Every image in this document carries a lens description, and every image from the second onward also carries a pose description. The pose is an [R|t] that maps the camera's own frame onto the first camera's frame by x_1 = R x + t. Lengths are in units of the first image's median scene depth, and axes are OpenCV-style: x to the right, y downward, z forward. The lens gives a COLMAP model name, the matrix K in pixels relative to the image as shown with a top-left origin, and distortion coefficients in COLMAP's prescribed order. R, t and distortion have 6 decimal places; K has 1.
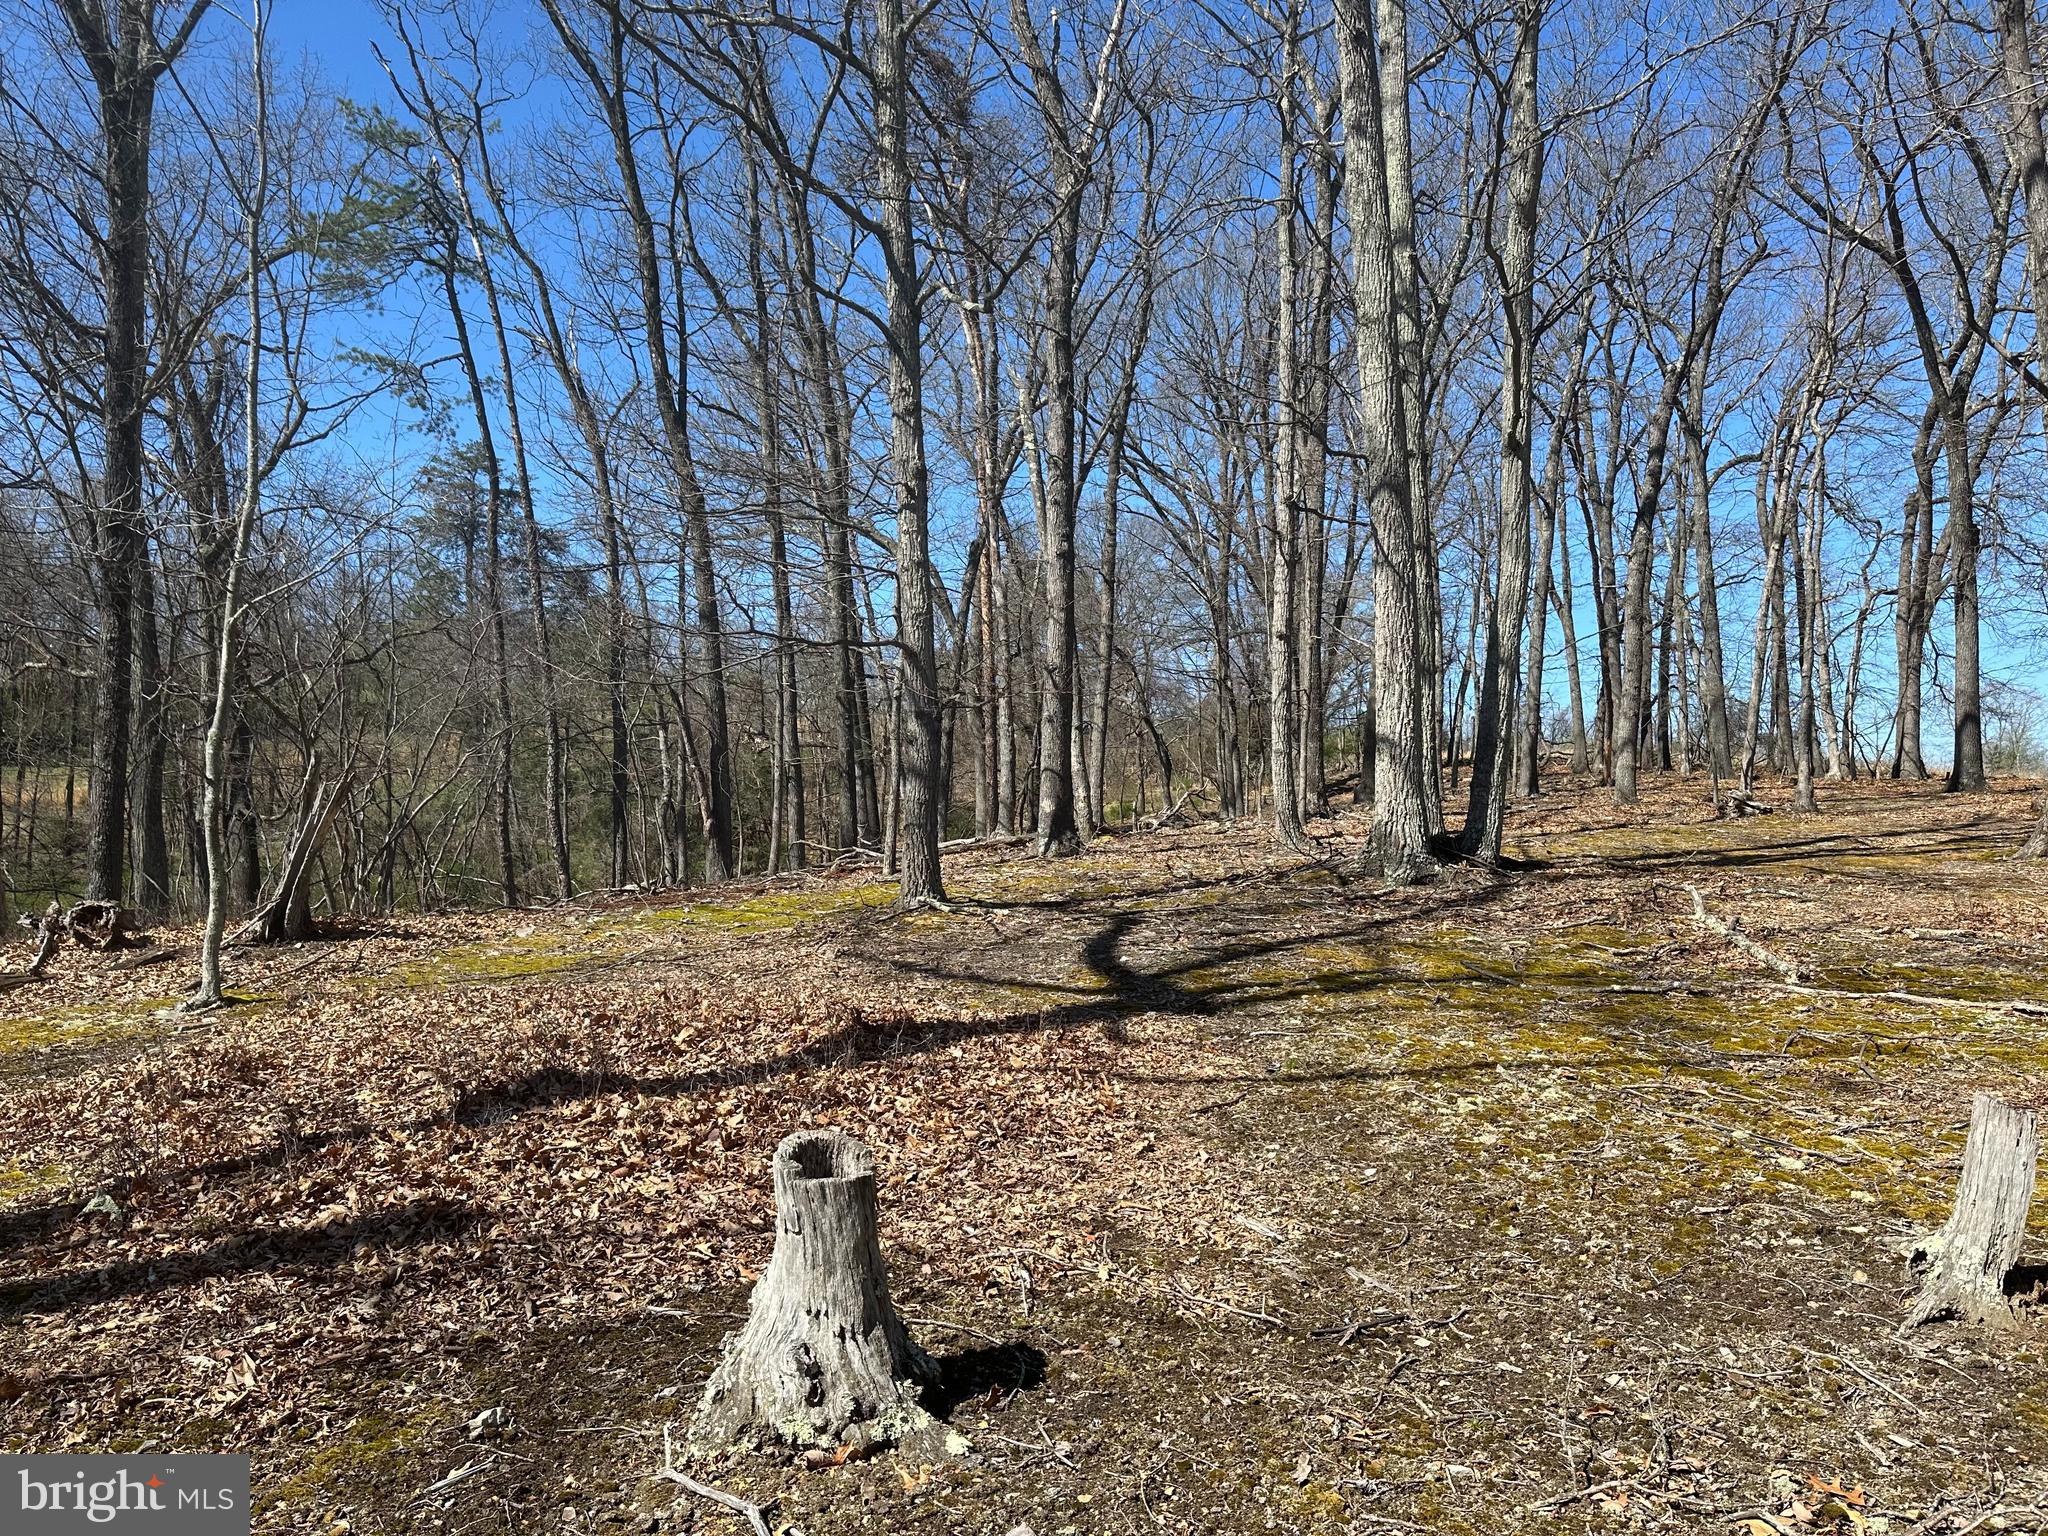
lens RADIAL K [[1362.6, 0, 1027.8], [0, 1362.6, 784.9], [0, 0, 1]] dist [0.004757, -0.028857]
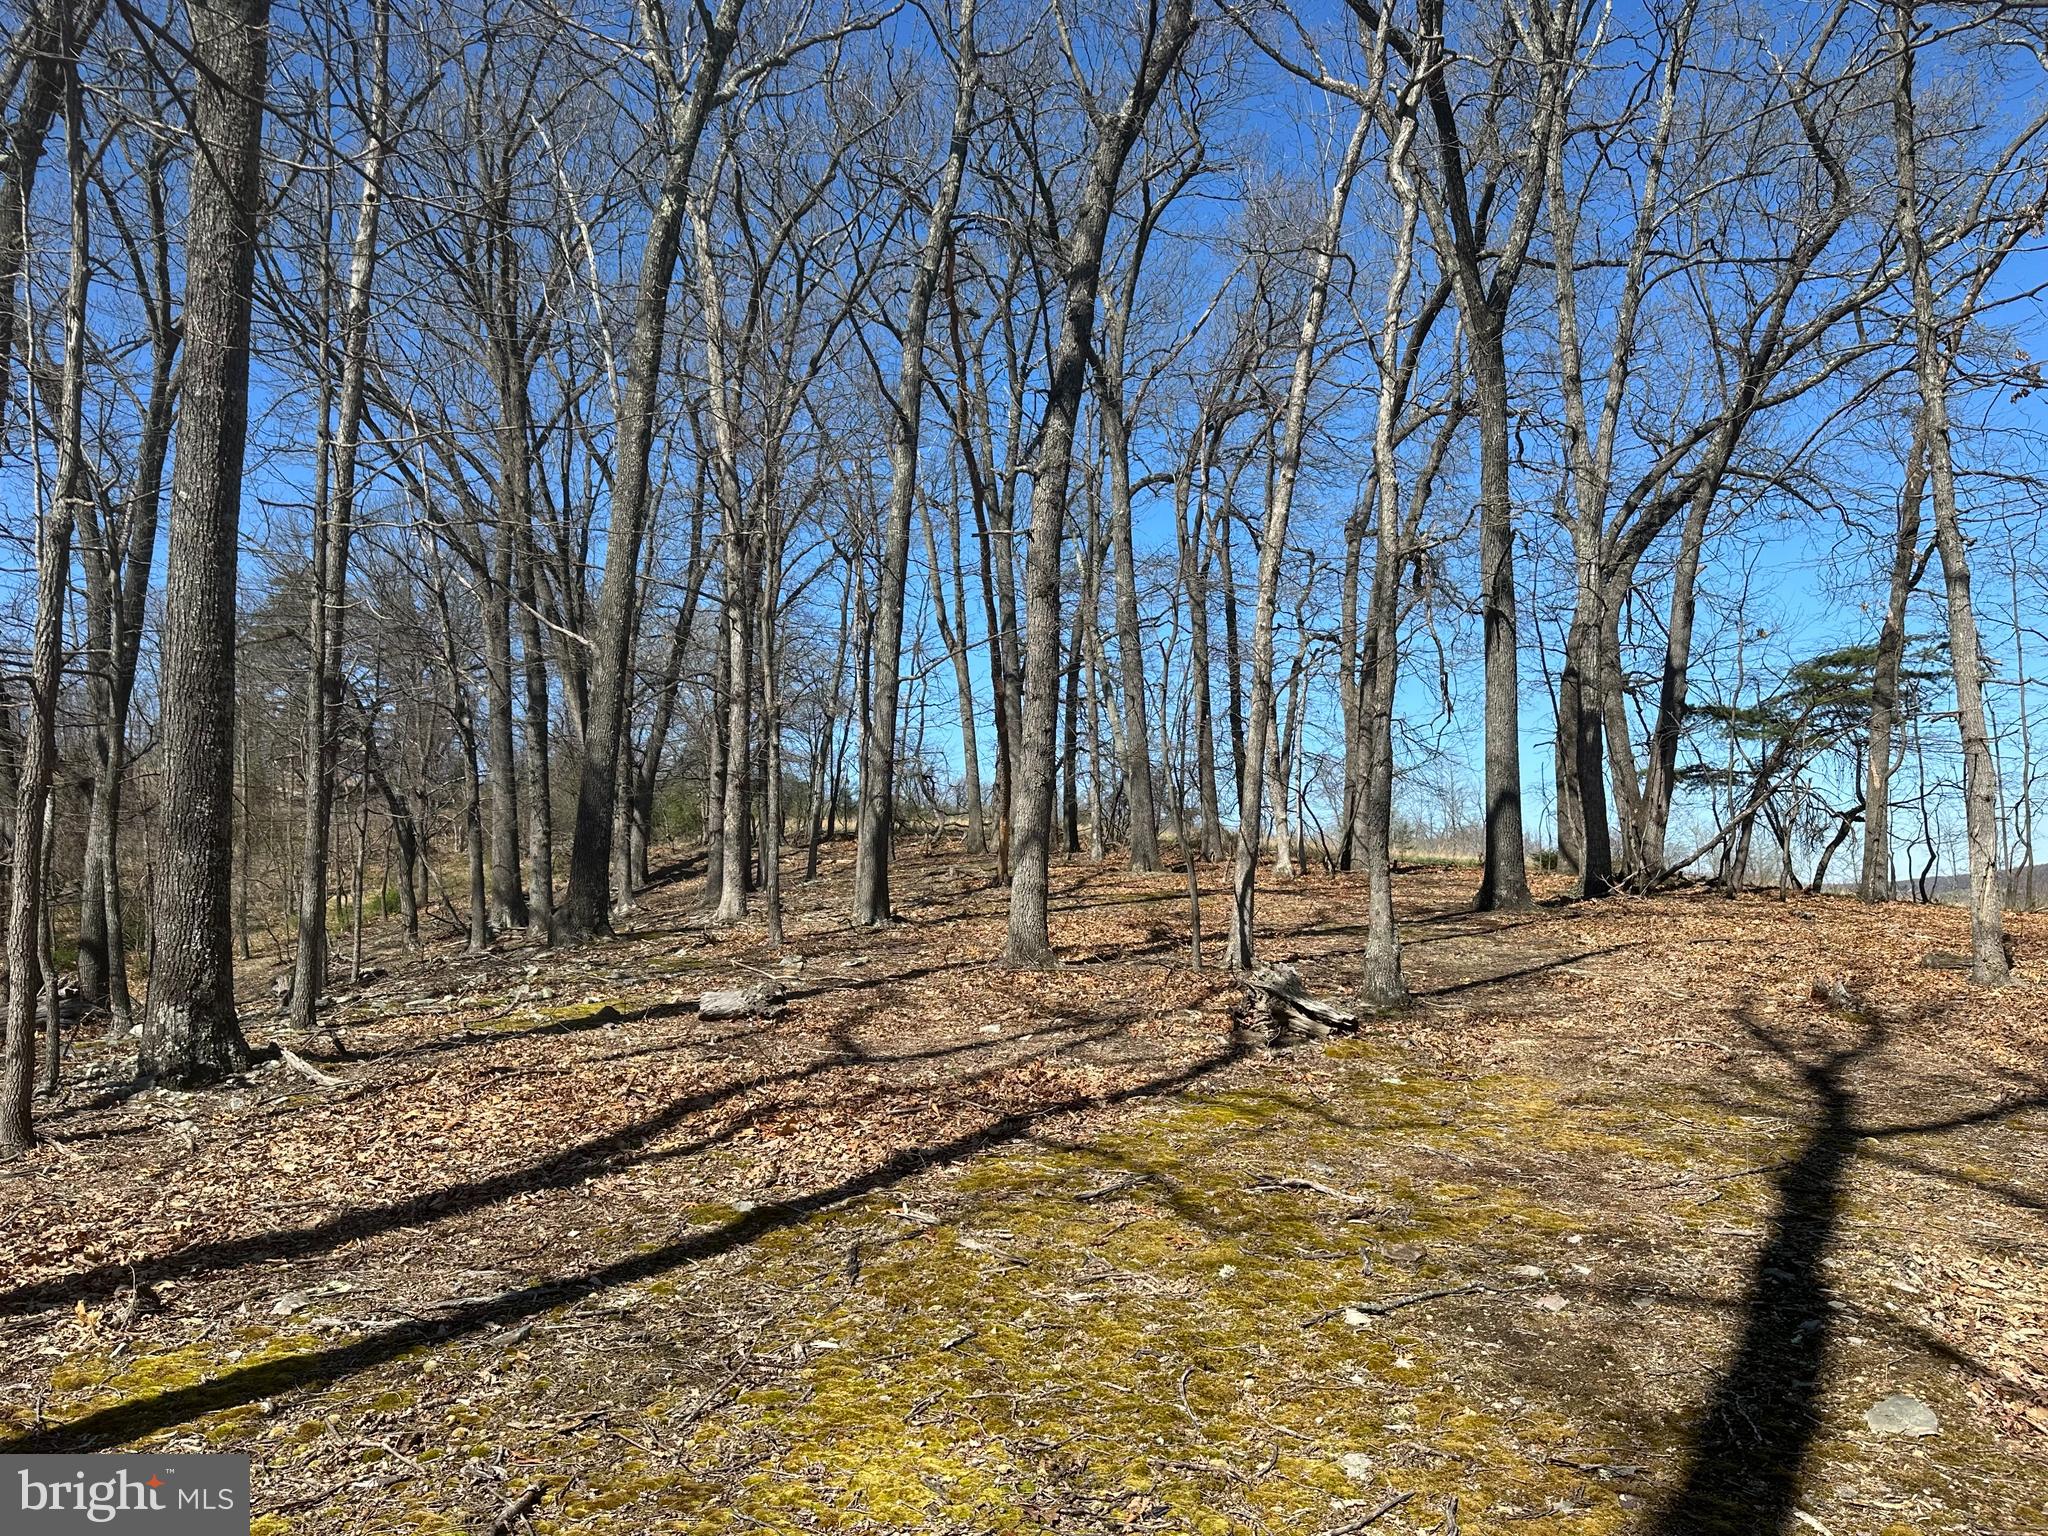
lens RADIAL K [[1422.7, 0, 1024.0], [0, 1422.7, 768.0], [0, 0, 1]] dist [-0.005709, -0.007391]
pose [[0.916588, 0.021536, 0.399252, 0.115820], [0.000776, 0.998451, -0.055637, -0.014709], [-0.399831, 0.051306, 0.915152, 0.264615]]
